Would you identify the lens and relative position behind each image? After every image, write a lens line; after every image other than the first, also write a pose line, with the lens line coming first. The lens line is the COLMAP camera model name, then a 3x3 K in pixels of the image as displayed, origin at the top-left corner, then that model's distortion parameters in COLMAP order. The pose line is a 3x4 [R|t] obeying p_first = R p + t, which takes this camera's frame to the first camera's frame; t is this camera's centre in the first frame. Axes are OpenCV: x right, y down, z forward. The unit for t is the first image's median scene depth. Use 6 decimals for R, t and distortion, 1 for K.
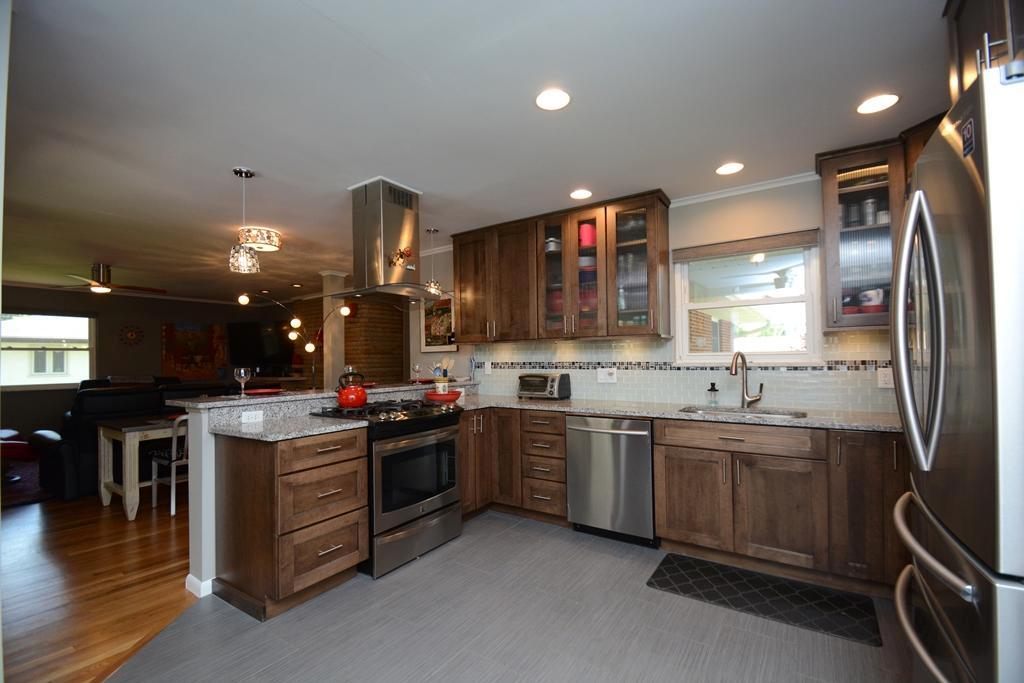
lens RADIAL K [[427.3, 0, 508.2], [0, 427.3, 345.1], [0, 0, 1]] dist [-0.062536, -0.000129]
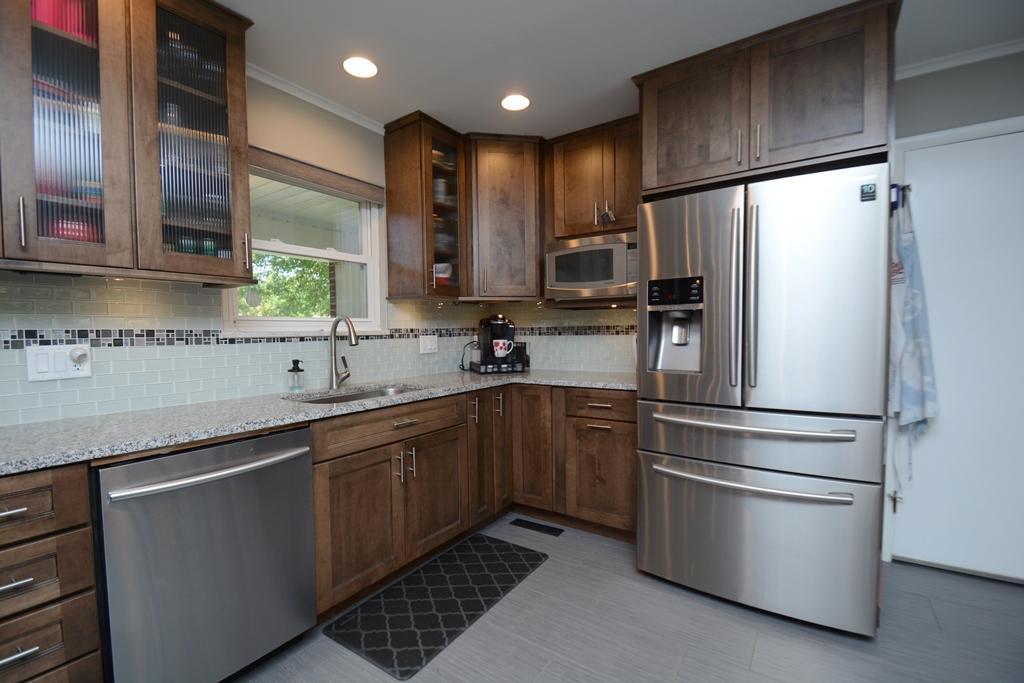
lens RADIAL K [[454.6, 0, 512.0], [0, 454.6, 341.5], [0, 0, 1]] dist [-0.002635, -0.000466]
pose [[-0.022881, -0.019841, 0.999541, -0.229044], [-0.027642, 0.999433, 0.019207, 0.030200], [-0.999356, -0.027190, -0.023416, 0.565225]]
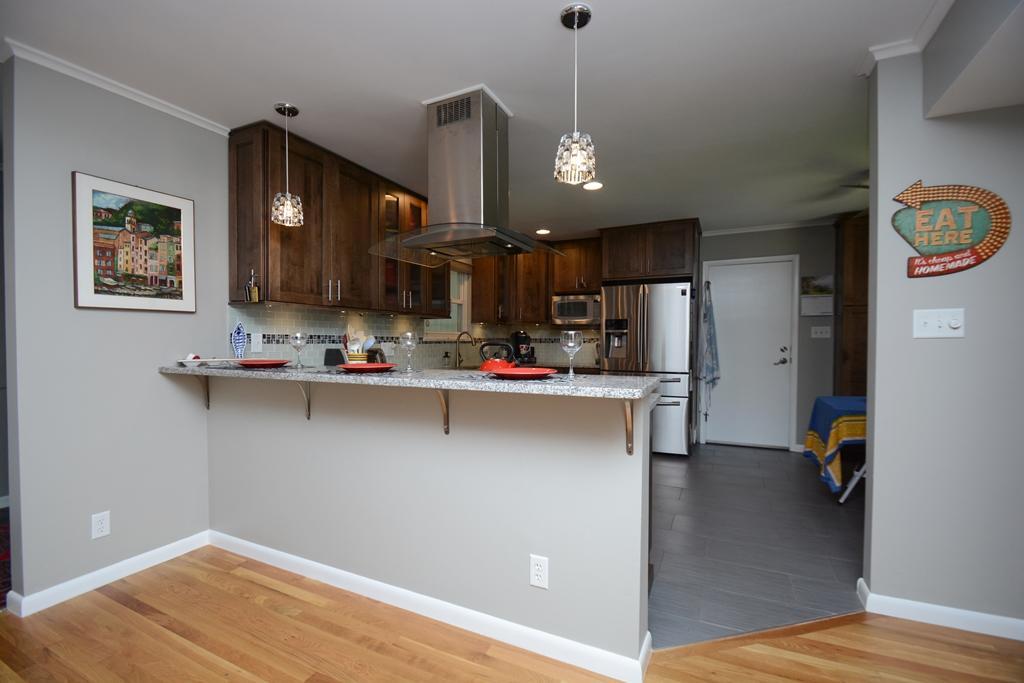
lens RADIAL K [[454.6, 0, 512.0], [0, 454.6, 341.5], [0, 0, 1]] dist [-0.002635, -0.000466]
pose [[-0.167688, 0.003359, 0.985834, -0.968163], [-0.041666, 0.999077, -0.010491, 0.051478], [-0.984959, -0.042835, -0.167393, 0.889321]]
